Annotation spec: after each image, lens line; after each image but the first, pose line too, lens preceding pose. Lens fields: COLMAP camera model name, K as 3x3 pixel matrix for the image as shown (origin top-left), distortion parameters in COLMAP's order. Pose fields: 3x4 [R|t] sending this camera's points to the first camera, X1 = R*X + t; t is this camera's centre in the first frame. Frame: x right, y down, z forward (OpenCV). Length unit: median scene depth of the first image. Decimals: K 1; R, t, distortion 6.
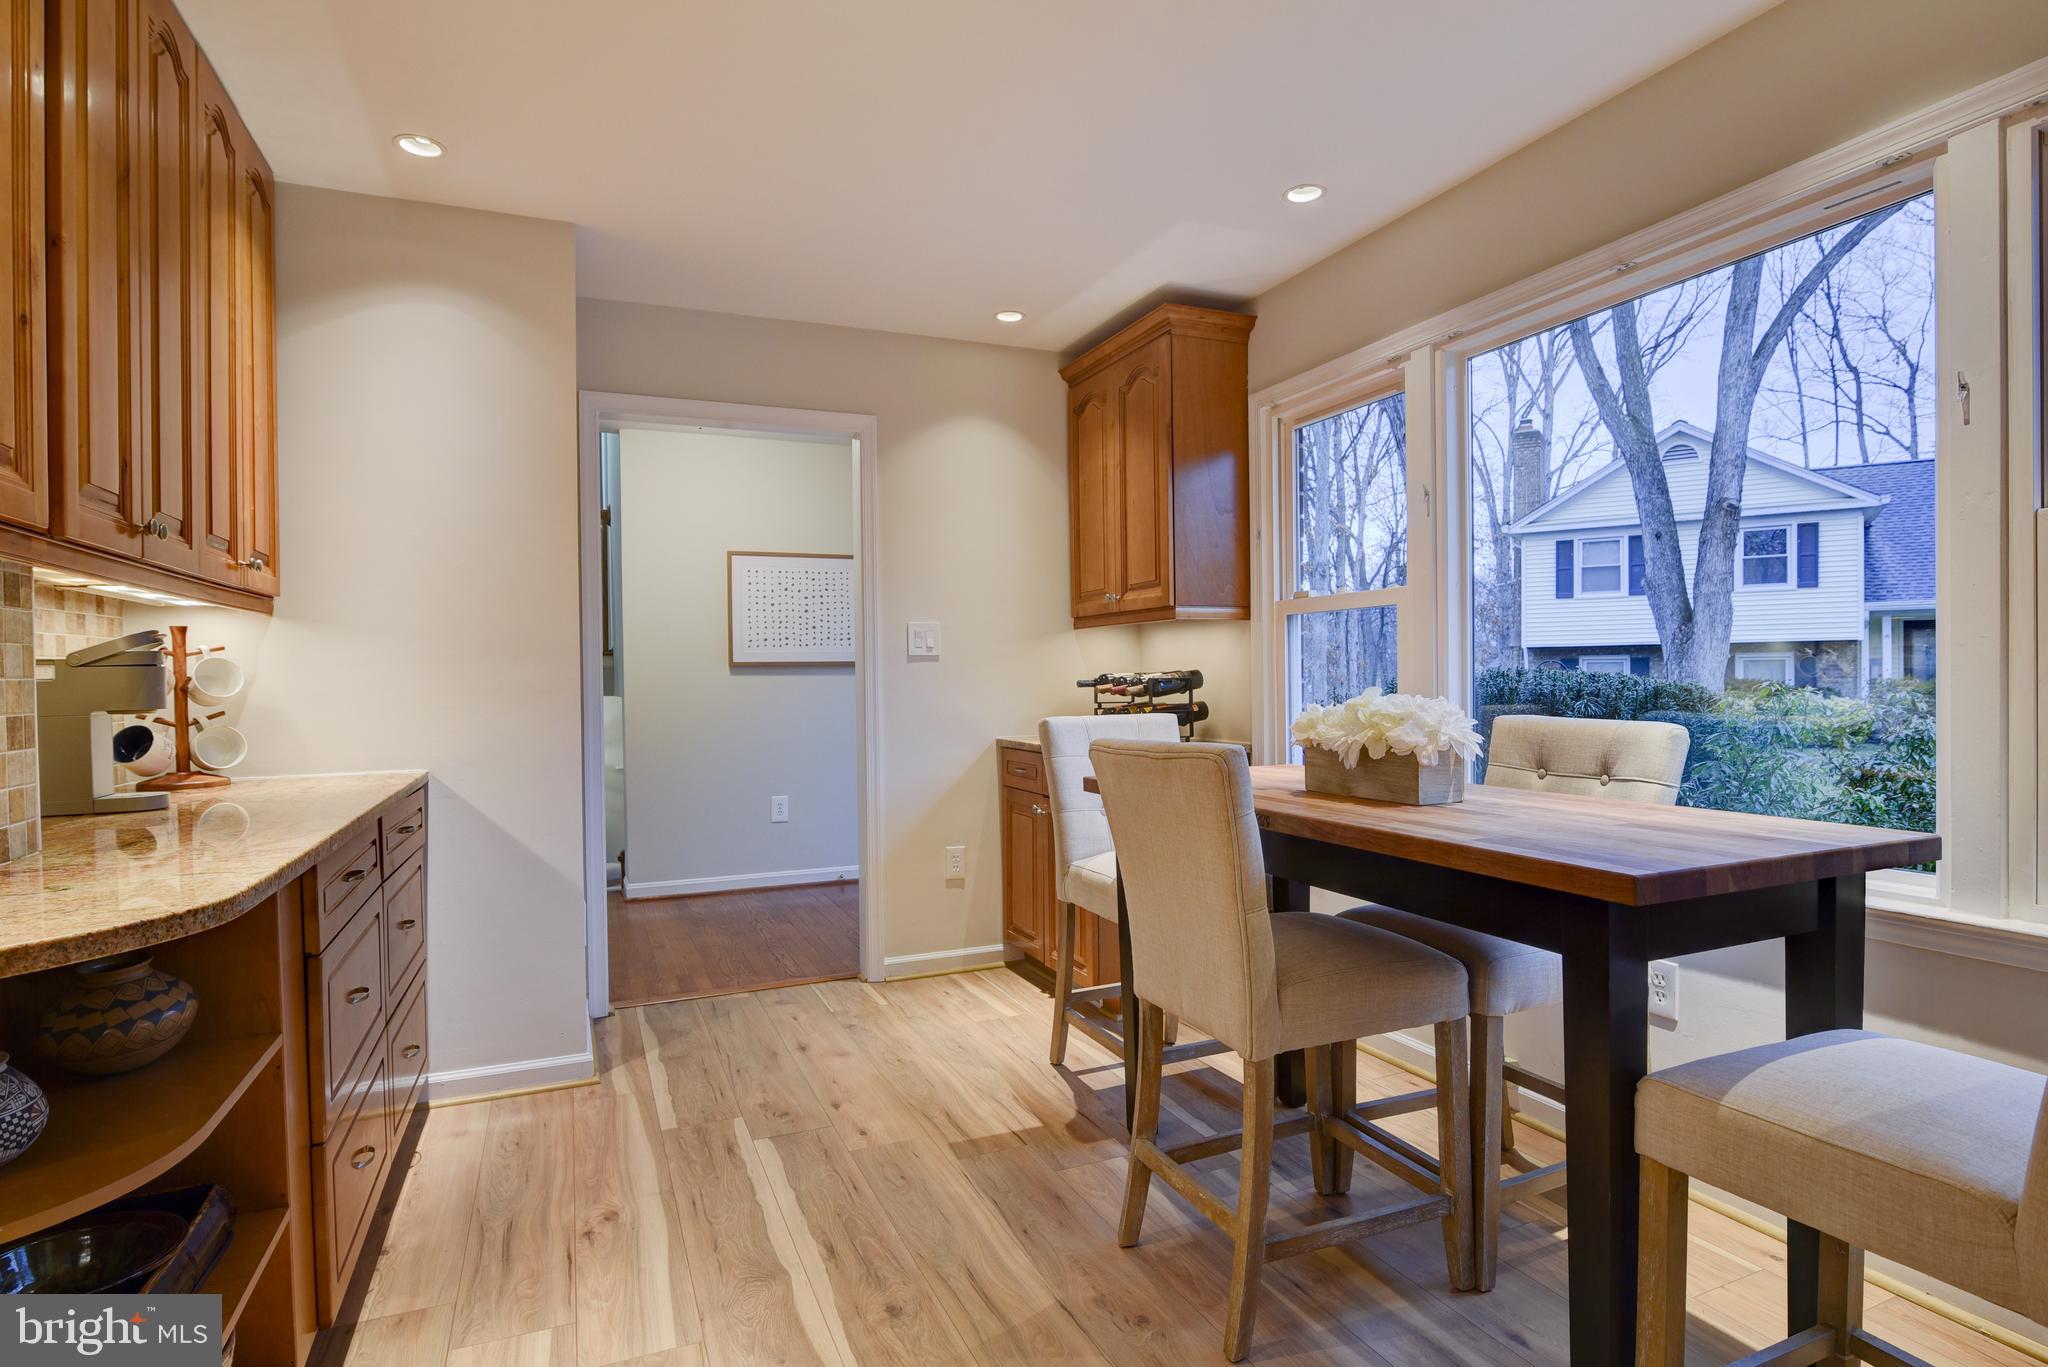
lens RADIAL K [[1050.9, 0, 1022.8], [0, 1050.9, 686.6], [0, 0, 1]] dist [-0.014841, 0.000327]
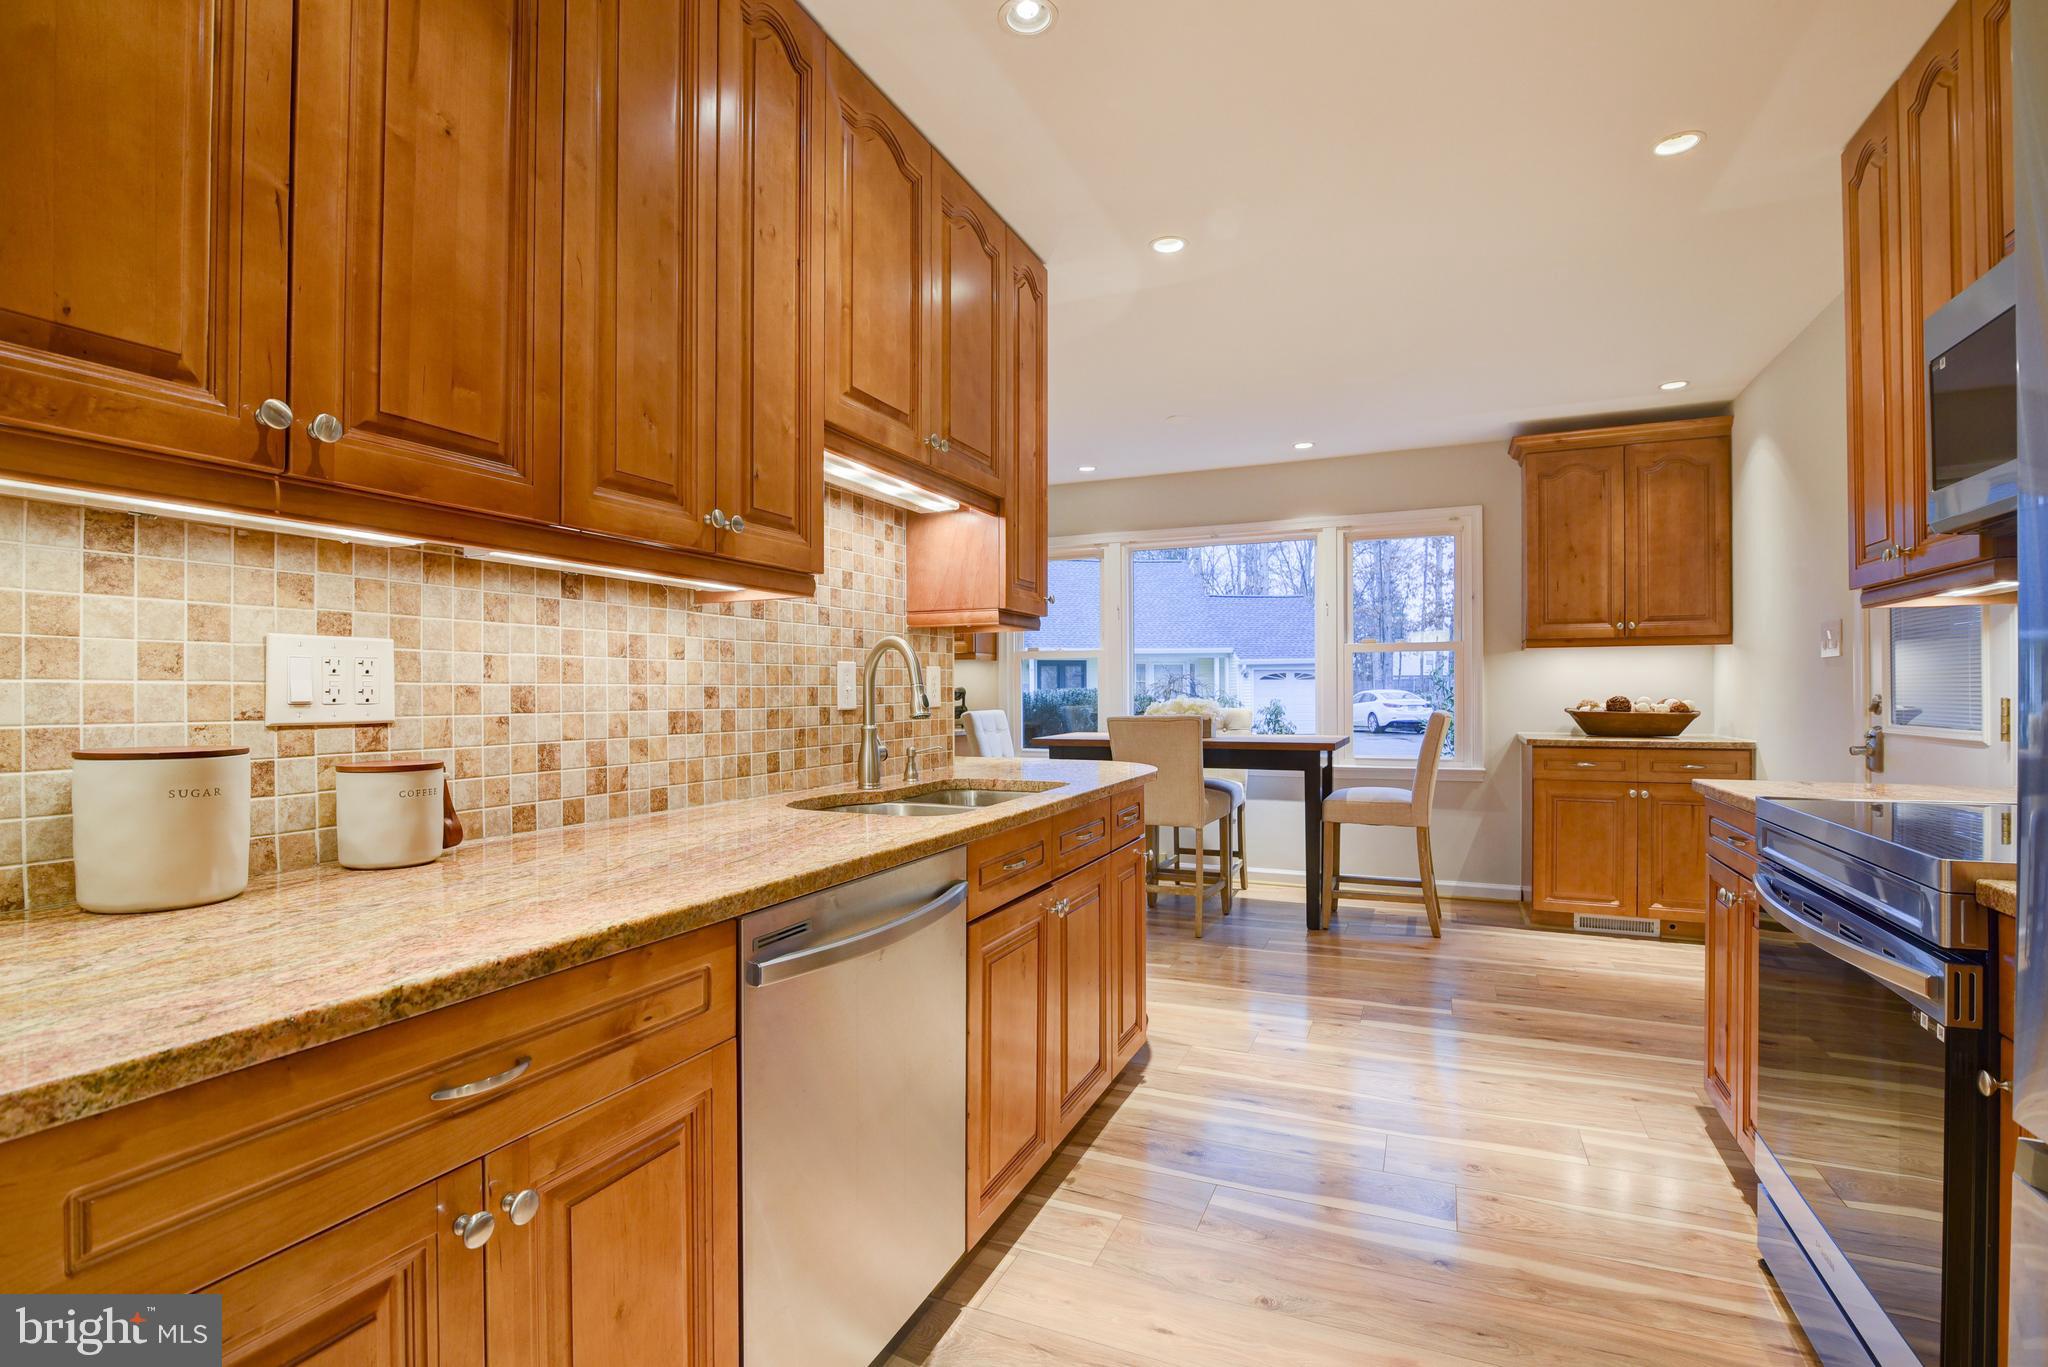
lens RADIAL K [[964.7, 0, 1034.2], [0, 964.7, 685.1], [0, 0, 1]] dist [-0.002253, -0.000040]
pose [[0.721055, 0.012502, 0.692765, -0.893563], [0.000745, 0.999823, -0.018820, 0.011040], [-0.692878, 0.014086, 0.720917, -0.266496]]
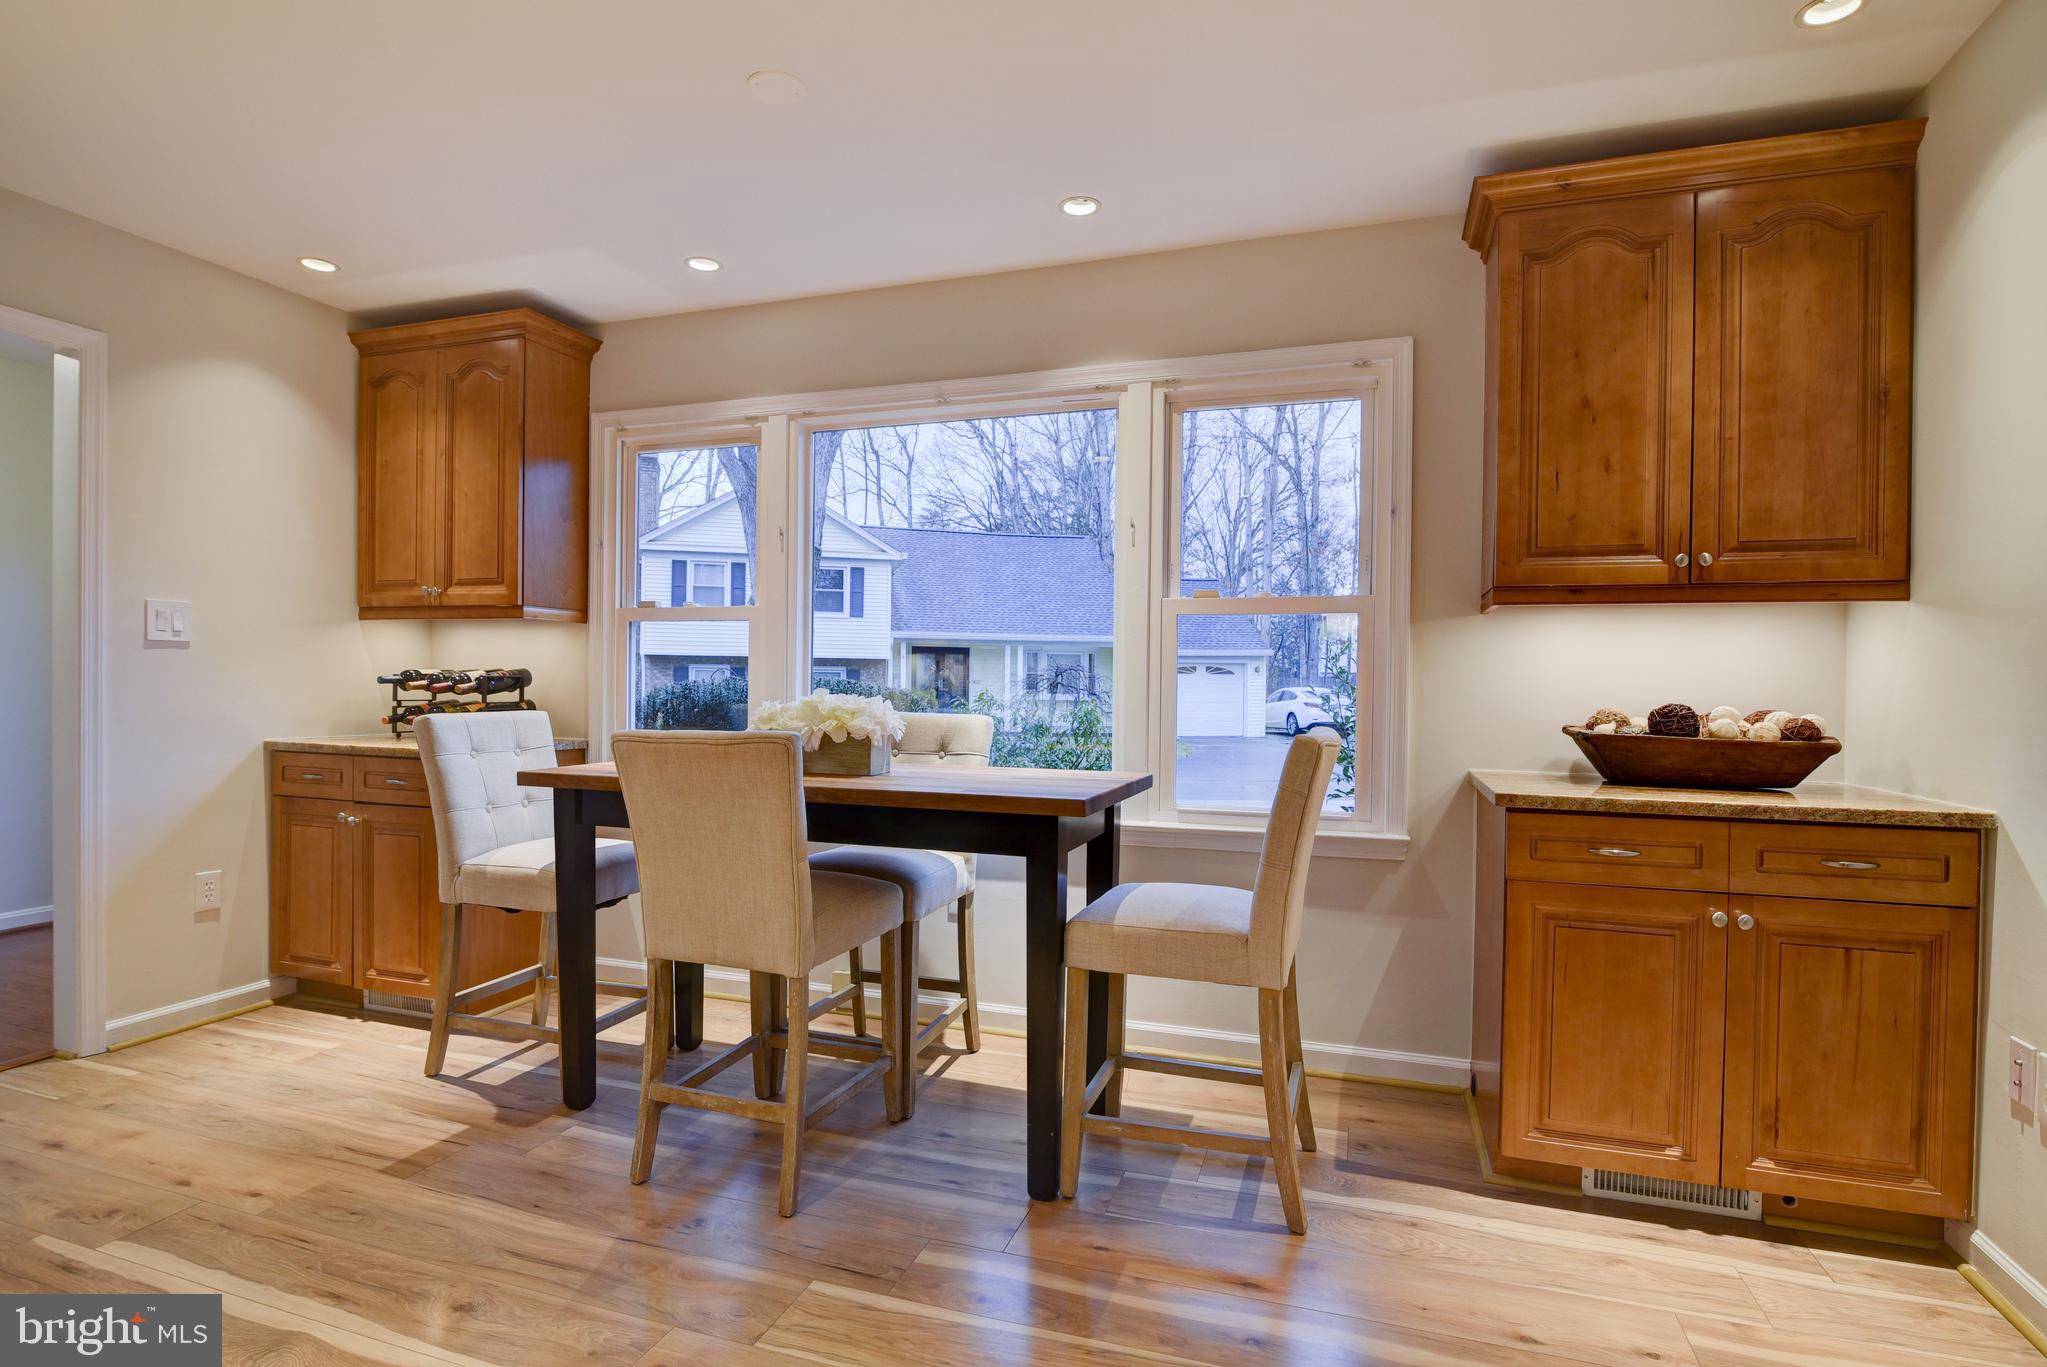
lens RADIAL K [[1020.4, 0, 1023.5], [0, 1020.4, 683.5], [0, 0, 1]] dist [-0.013196, 0.000491]
pose [[0.670848, 0.019906, 0.741328, -0.243802], [-0.015215, 0.999799, -0.013078, 0.004021], [-0.741439, -0.002506, 0.671016, -0.018951]]
